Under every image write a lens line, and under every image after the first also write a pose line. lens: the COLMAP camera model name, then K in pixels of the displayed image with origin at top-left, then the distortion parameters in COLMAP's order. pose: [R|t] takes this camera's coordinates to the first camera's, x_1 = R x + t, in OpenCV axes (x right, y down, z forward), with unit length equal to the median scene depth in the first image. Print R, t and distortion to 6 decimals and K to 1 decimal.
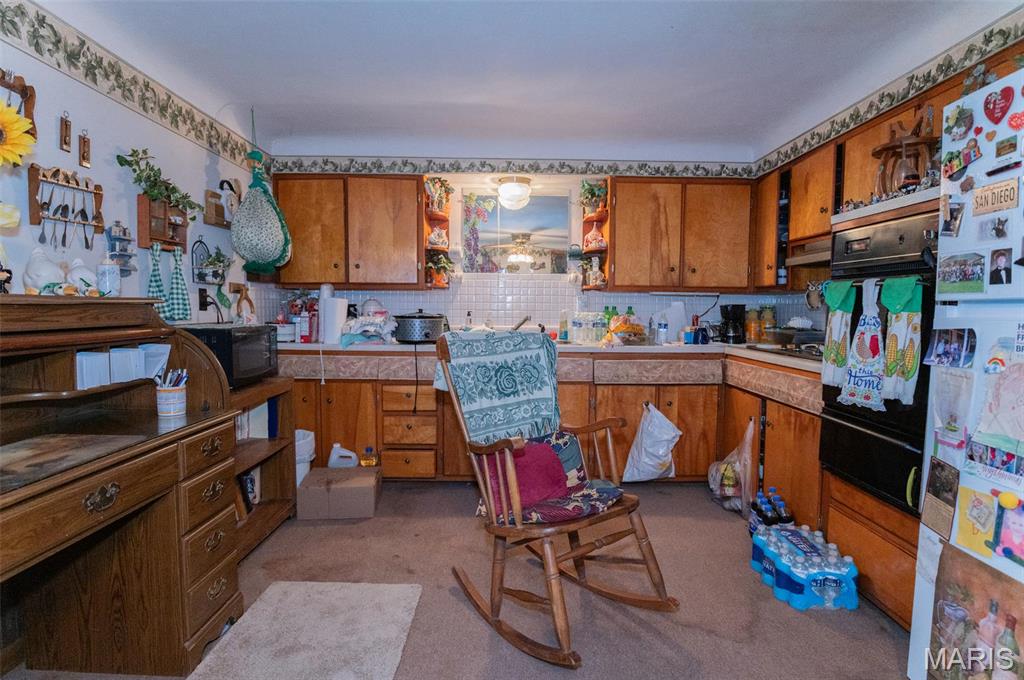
lens RADIAL K [[516.1, 0, 512.3], [0, 516.1, 336.8], [0, 0, 1]] dist [-0.021563, -0.006895]
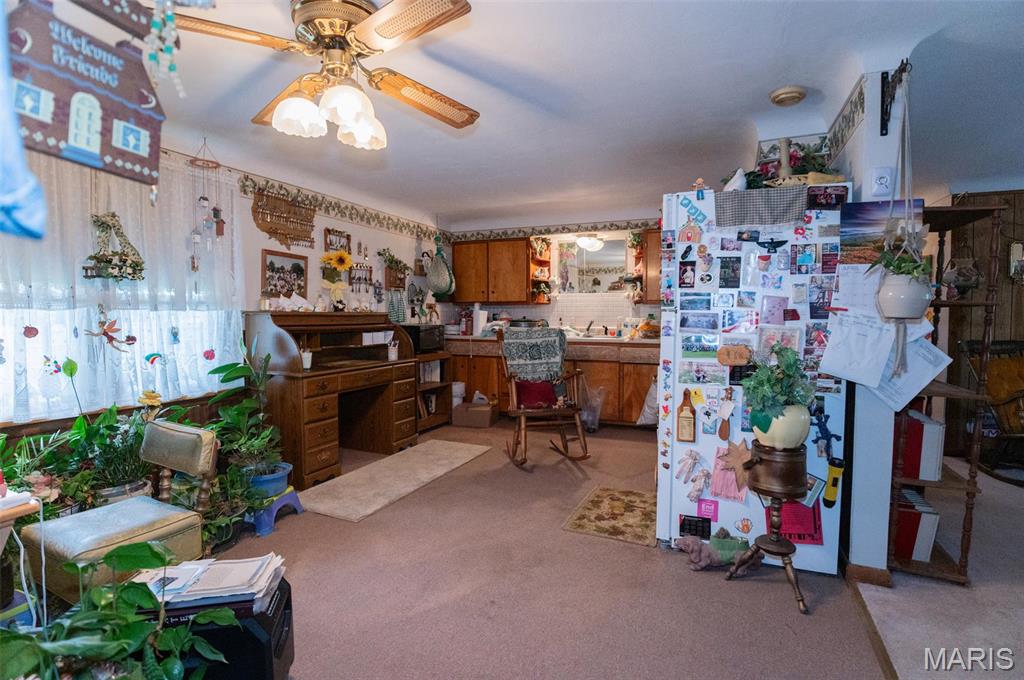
lens RADIAL K [[495.9, 0, 511.8], [0, 495.9, 336.9], [0, 0, 1]] dist [-0.025652, -0.004395]
pose [[0.915108, 0.011581, -0.403043, 0.573814], [-0.016836, 0.999813, -0.009496, 0.039424], [0.402857, 0.015475, 0.915132, -0.674630]]
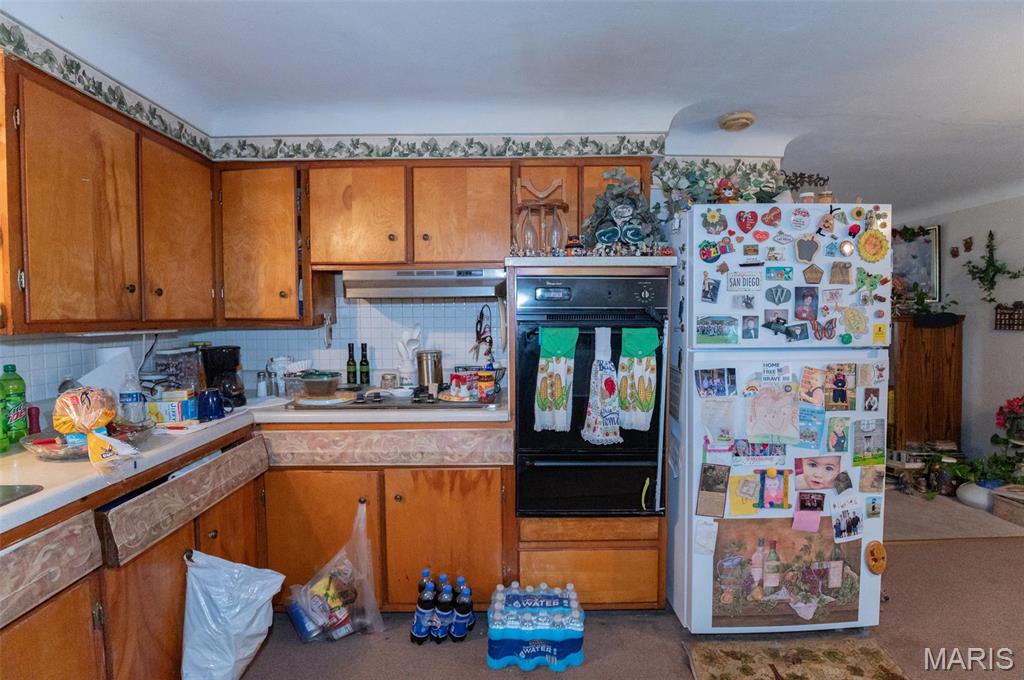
lens RADIAL K [[495.9, 0, 511.8], [0, 495.9, 336.9], [0, 0, 1]] dist [-0.025652, -0.004395]
pose [[0.001267, -0.055180, 0.998476, -0.257613], [0.062236, 0.996545, 0.054995, -0.113018], [-0.998061, 0.062072, 0.004697, 0.817031]]
